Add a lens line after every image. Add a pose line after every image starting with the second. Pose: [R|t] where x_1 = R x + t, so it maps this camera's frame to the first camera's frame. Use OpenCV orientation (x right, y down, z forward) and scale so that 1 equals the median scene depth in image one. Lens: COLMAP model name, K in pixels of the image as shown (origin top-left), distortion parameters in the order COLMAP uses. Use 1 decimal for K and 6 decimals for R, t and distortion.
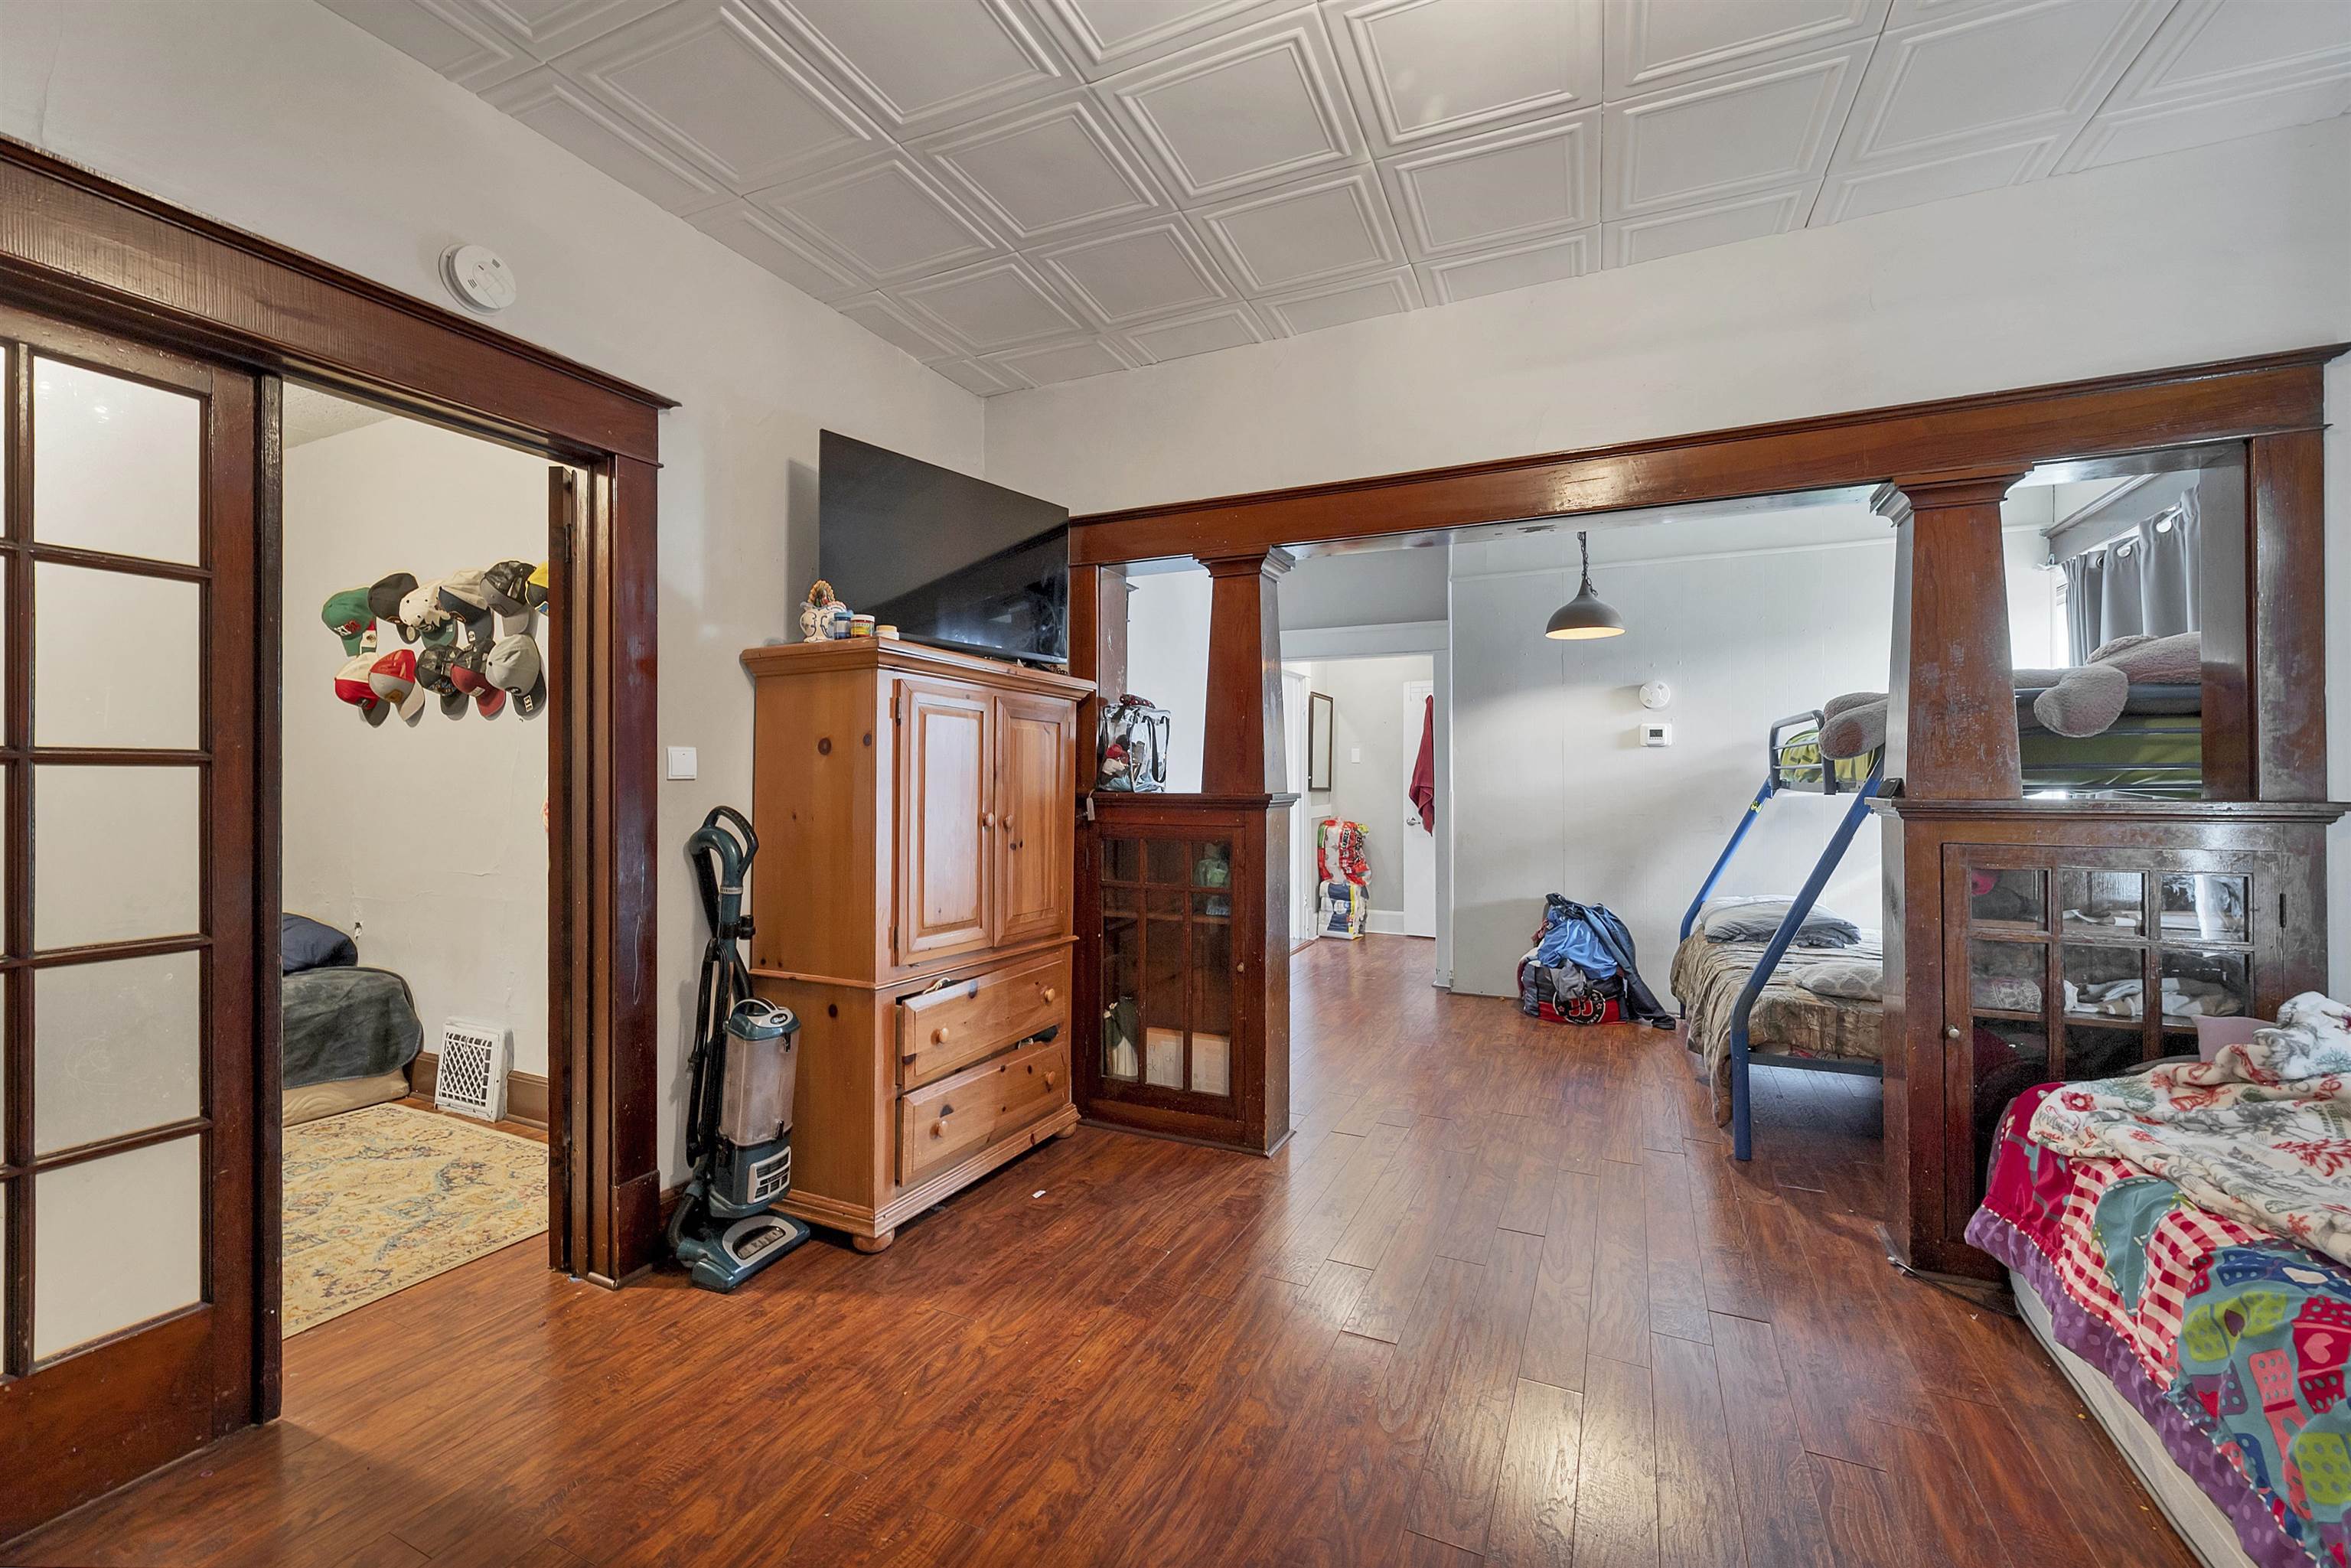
lens RADIAL K [[957.8, 0, 1172.0], [0, 957.8, 773.4], [0, 0, 1]] dist [-0.000931, -0.000435]
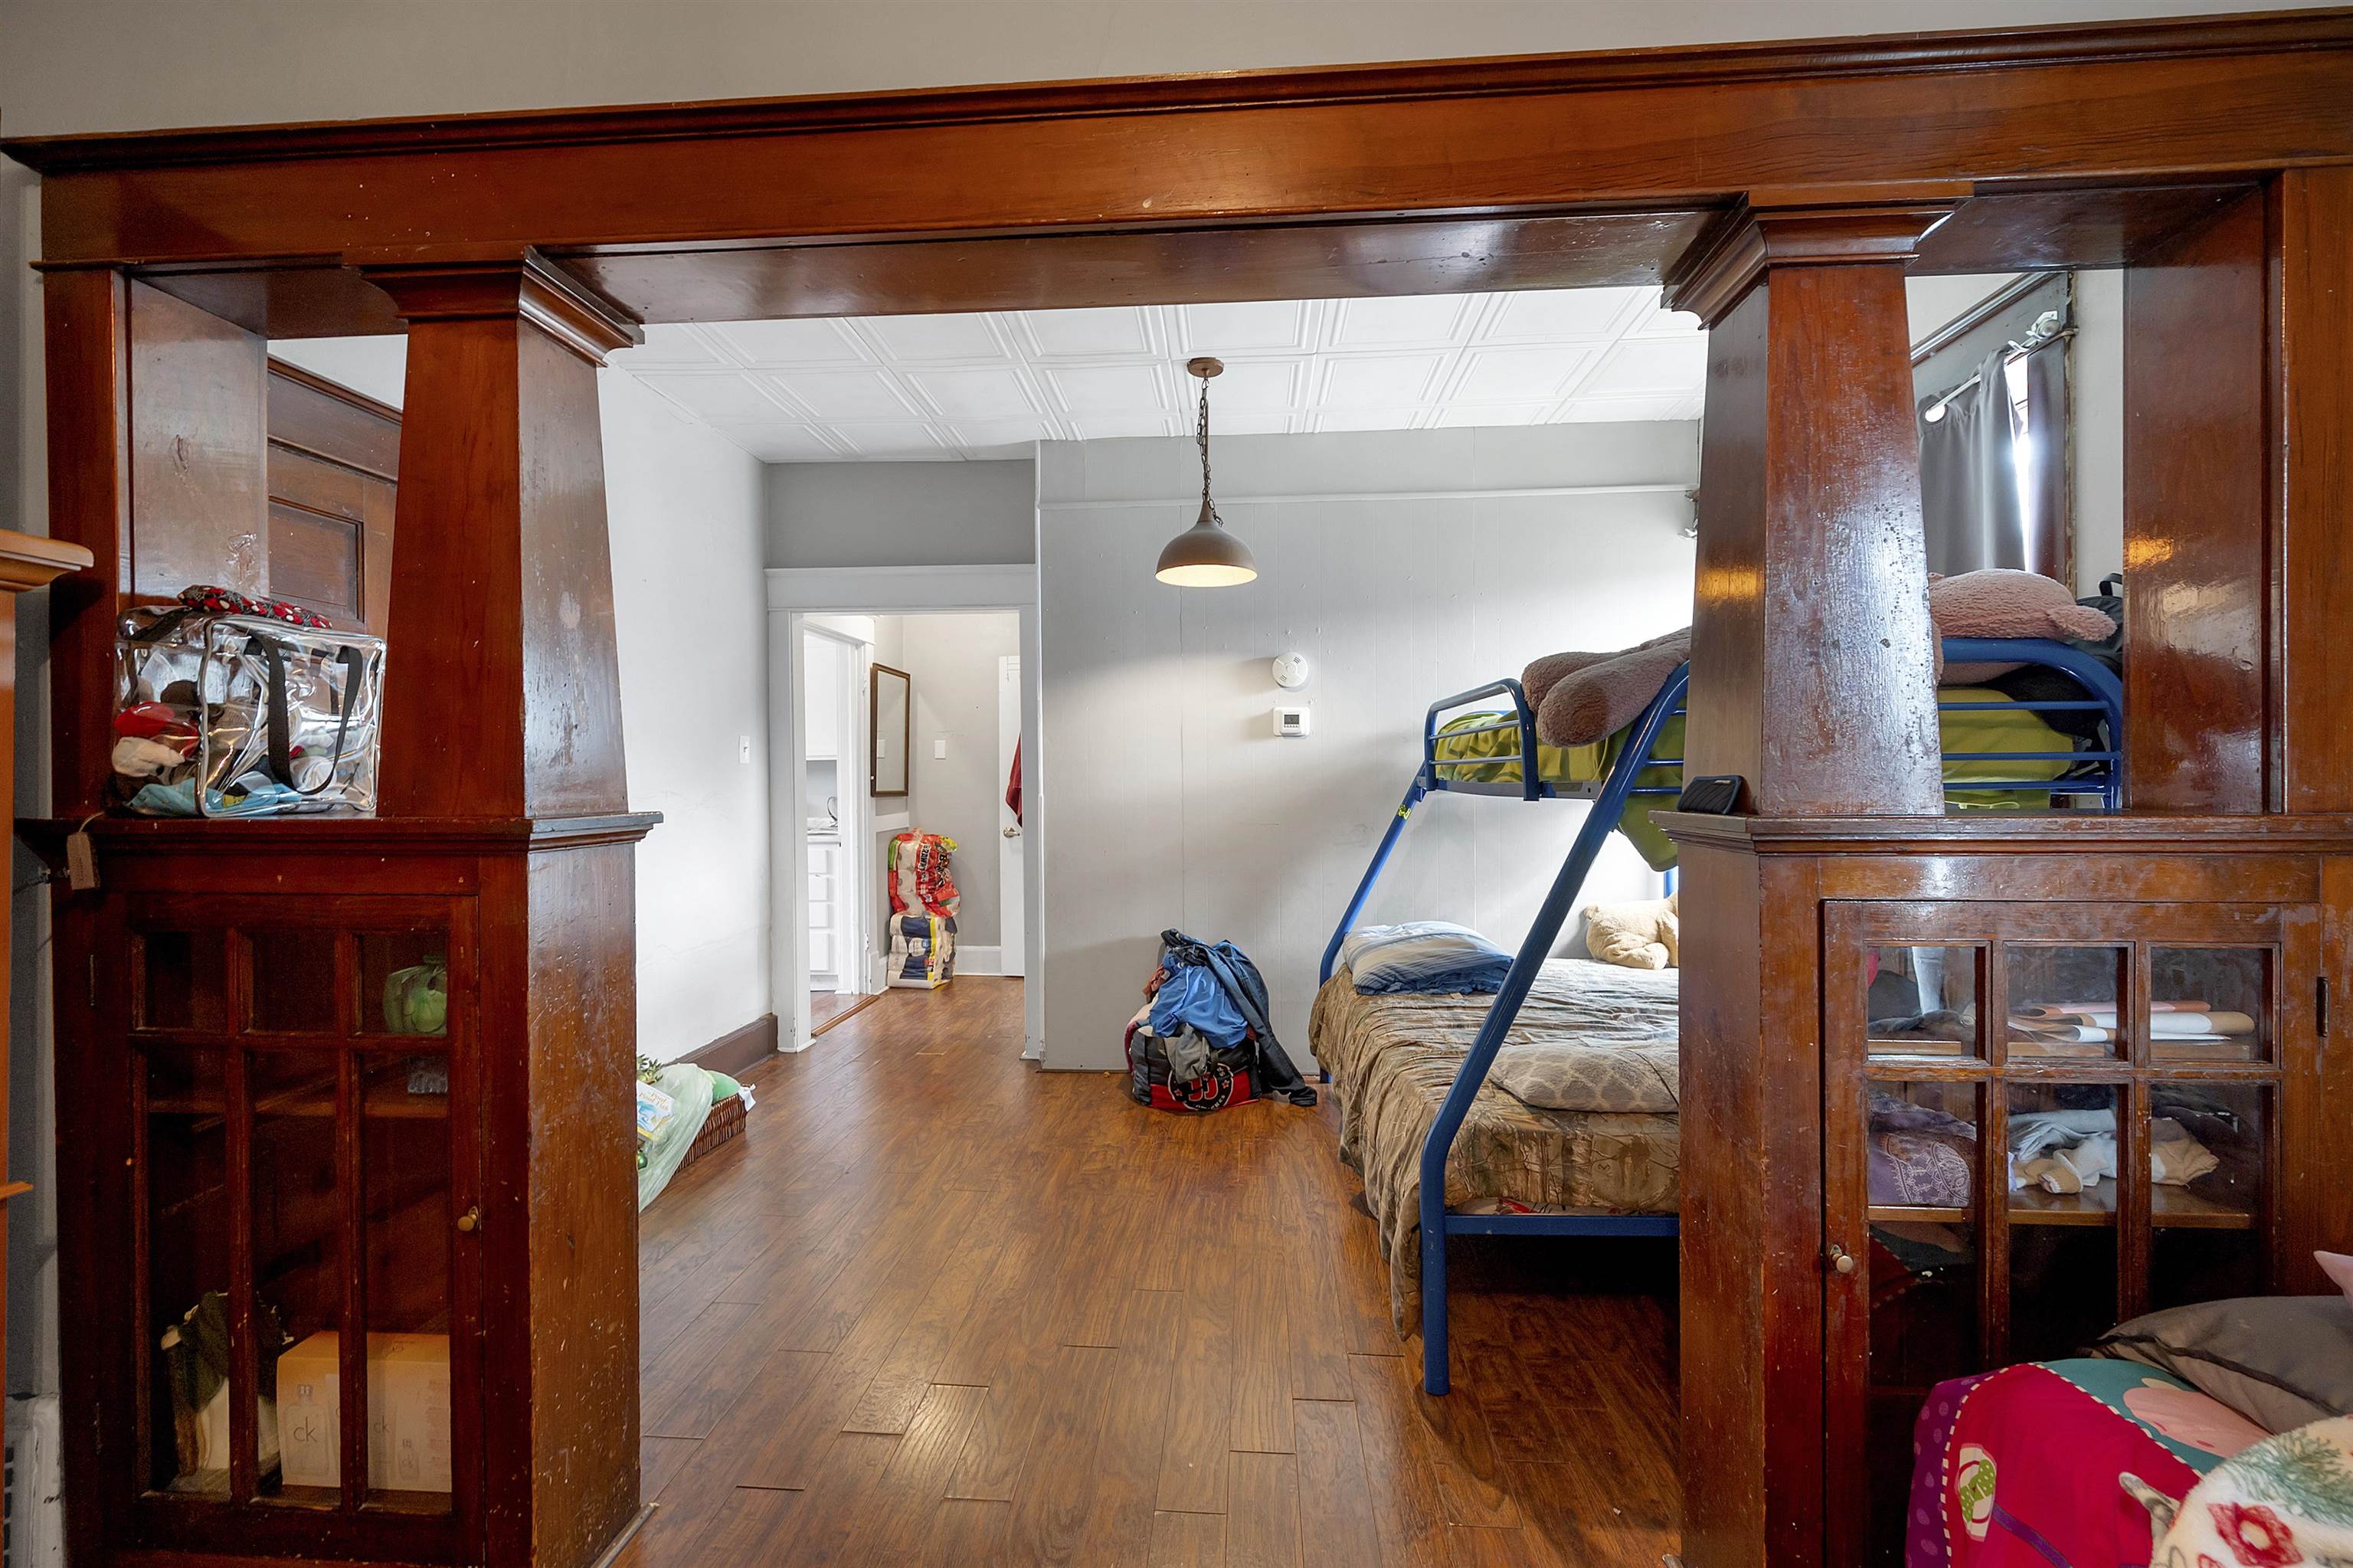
lens RADIAL K [[968.2, 0, 1186.7], [0, 968.2, 783.8], [0, 0, 1]] dist [-0.001032, -0.000264]
pose [[0.929069, -0.007625, 0.369827, 0.204701], [0.003379, 0.999921, 0.012127, 0.000959], [-0.369891, -0.010018, 0.929021, 0.455413]]
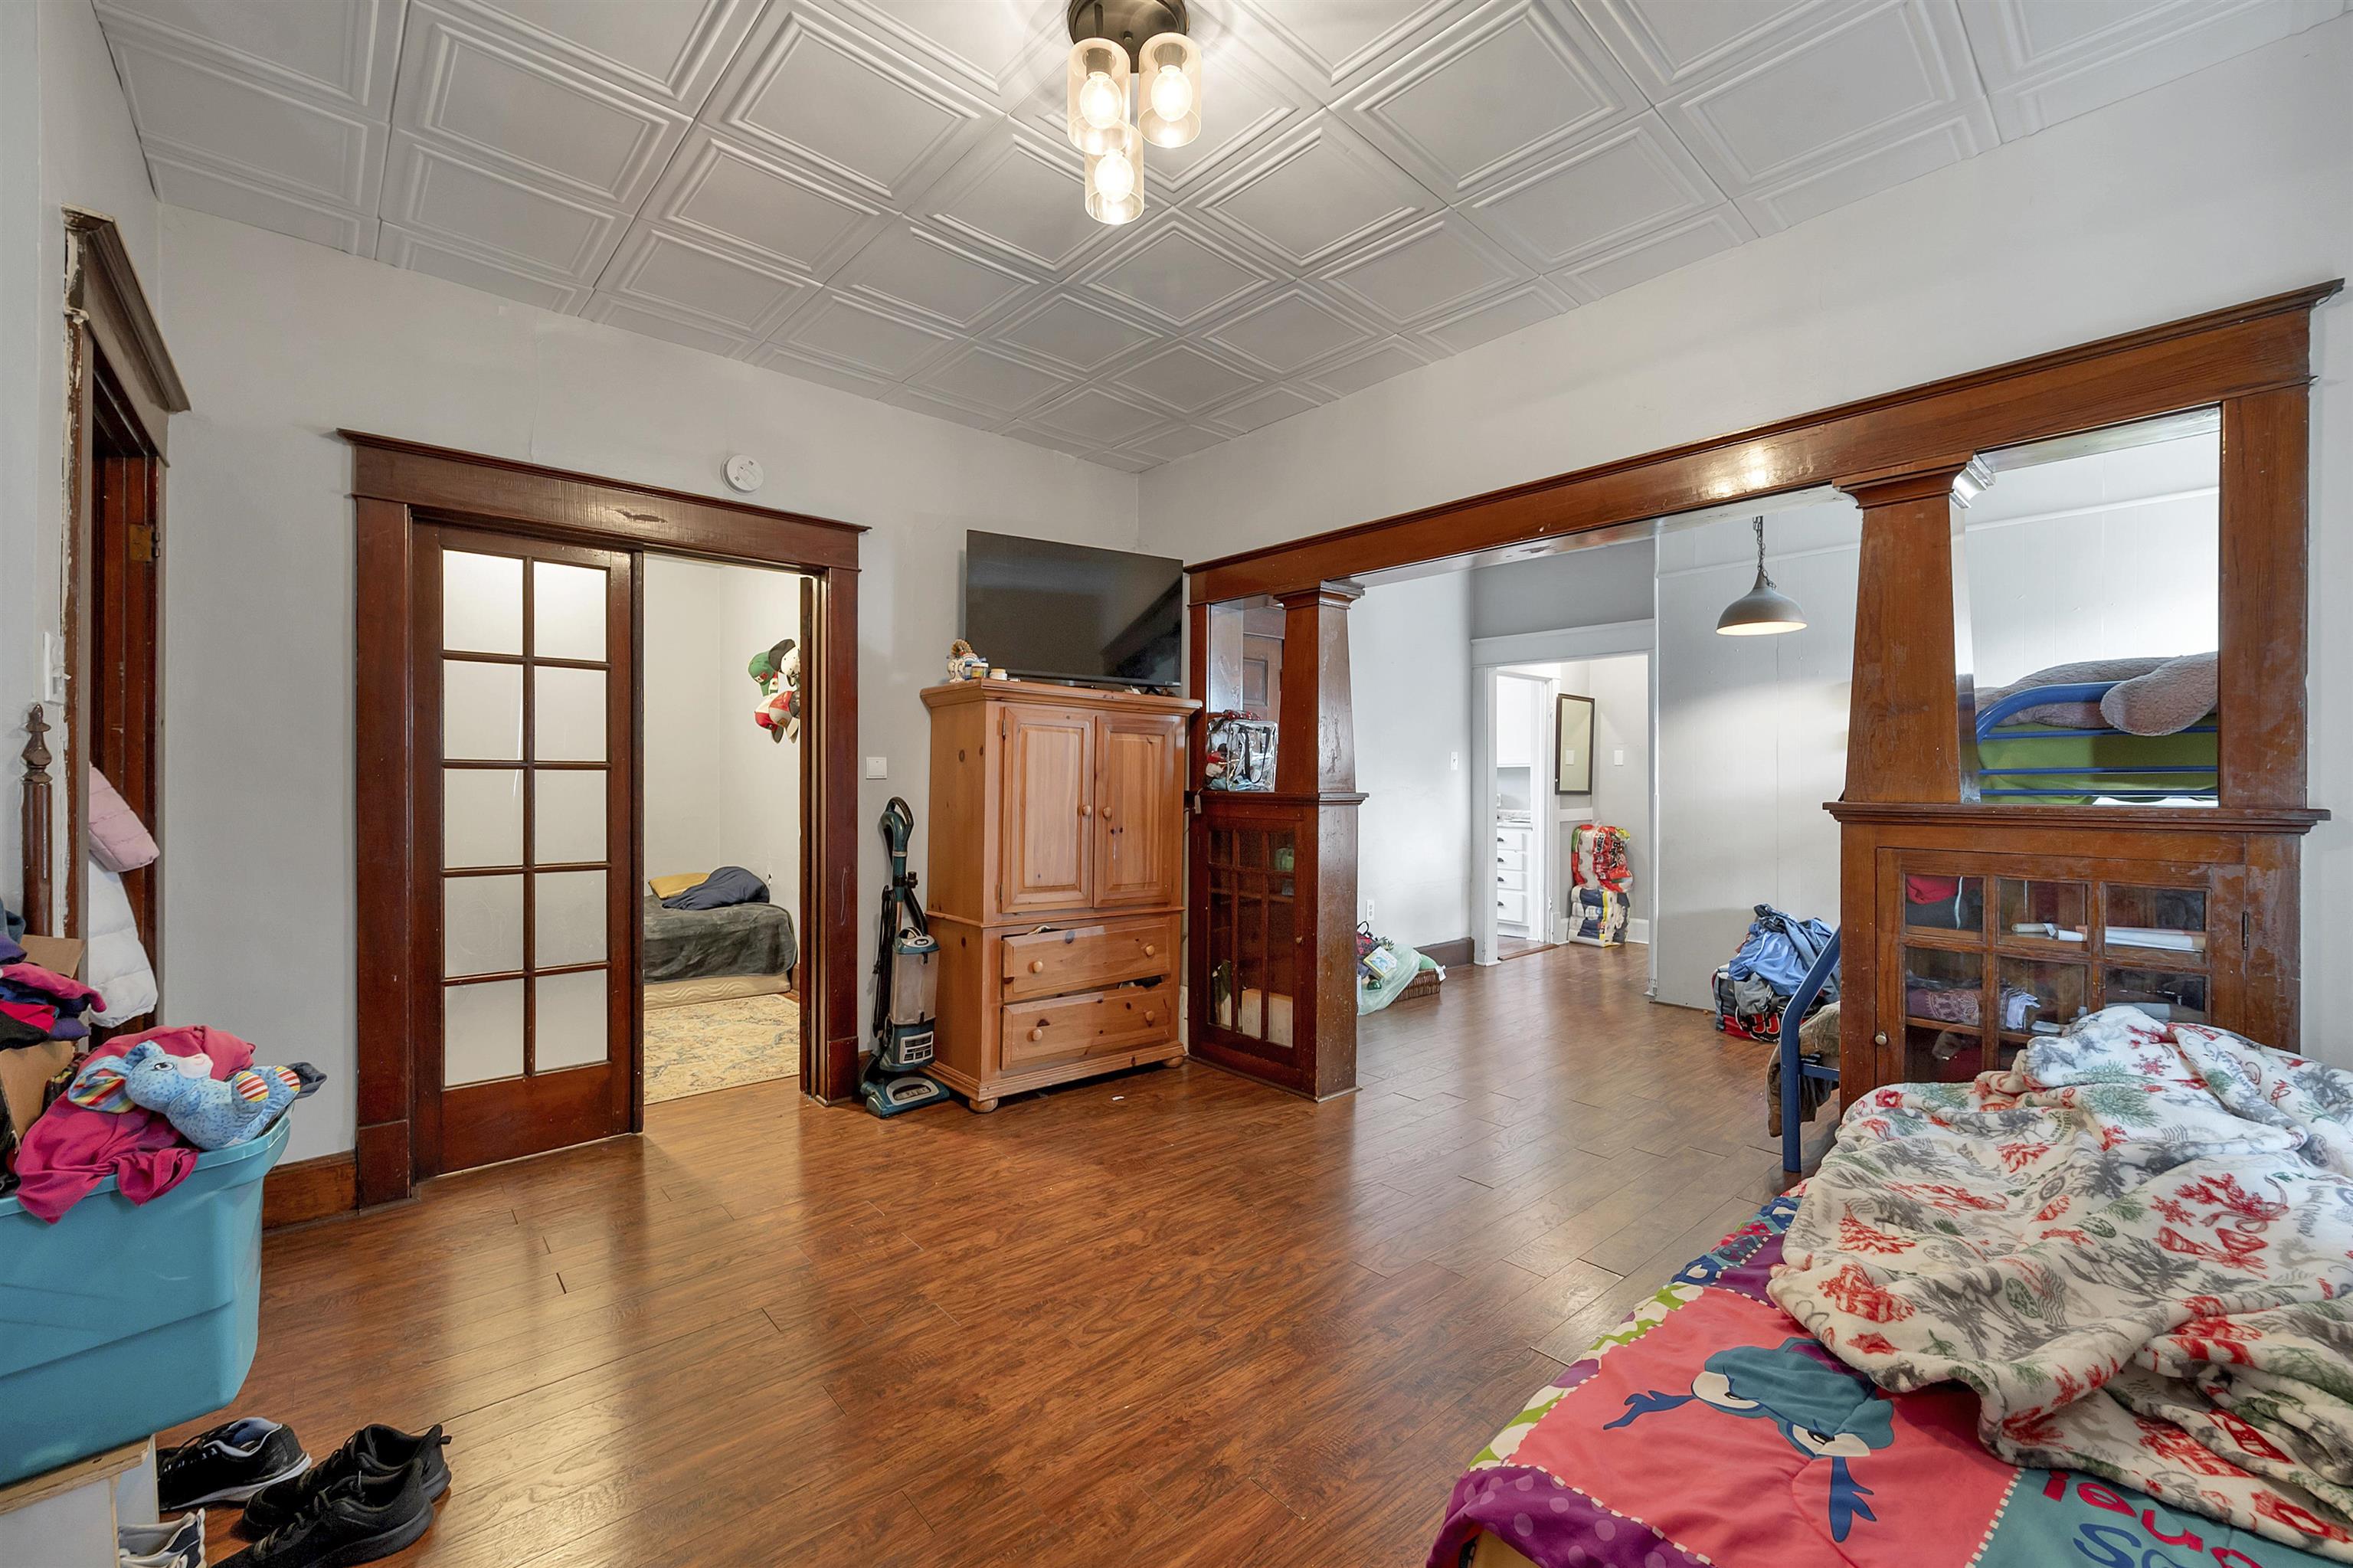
lens RADIAL K [[949.6, 0, 1176.5], [0, 949.6, 784.0], [0, 0, 1]] dist [-0.000708, -0.000192]
pose [[0.918830, 0.005214, -0.394619, 0.378276], [-0.001978, 0.999961, 0.008606, 0.000643], [0.394648, -0.007127, 0.918805, -0.130443]]
